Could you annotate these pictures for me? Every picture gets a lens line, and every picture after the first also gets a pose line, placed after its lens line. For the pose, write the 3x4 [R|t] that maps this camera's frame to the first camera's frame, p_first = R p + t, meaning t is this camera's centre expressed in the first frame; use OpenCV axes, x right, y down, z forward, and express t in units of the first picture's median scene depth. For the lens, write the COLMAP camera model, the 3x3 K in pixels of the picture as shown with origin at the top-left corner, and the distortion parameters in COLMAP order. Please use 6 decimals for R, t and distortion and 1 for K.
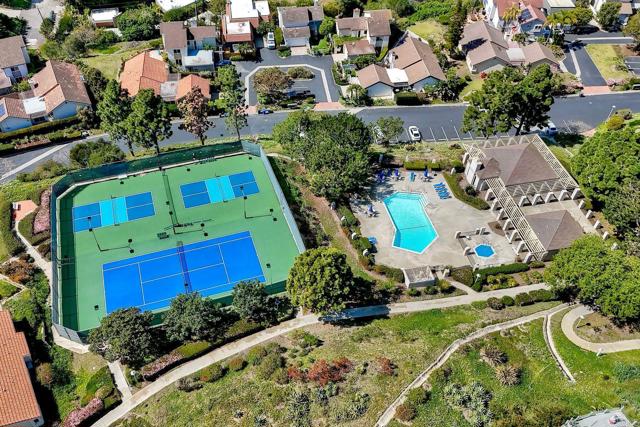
lens RADIAL K [[576.4, 0, 320.0], [0, 576.4, 213.5], [0, 0, 1]] dist [0.103969, -0.209722]
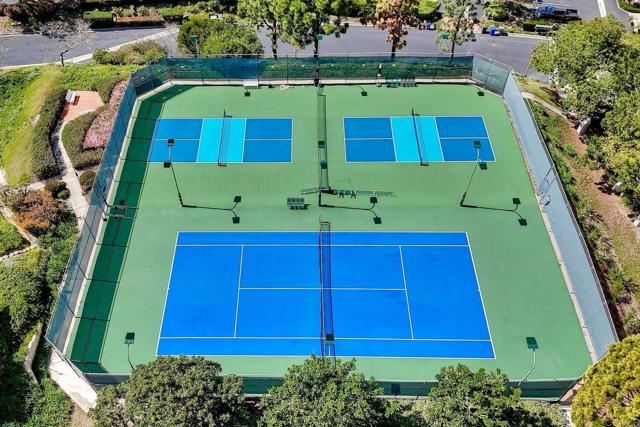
lens RADIAL K [[576.4, 0, 320.0], [0, 576.4, 213.5], [0, 0, 1]] dist [0.103969, -0.209722]
pose [[0.955033, 0.227668, -0.189945, -0.140944], [-0.216725, 0.973207, 0.076804, 0.002332], [0.202342, -0.032184, 0.978786, 0.463900]]
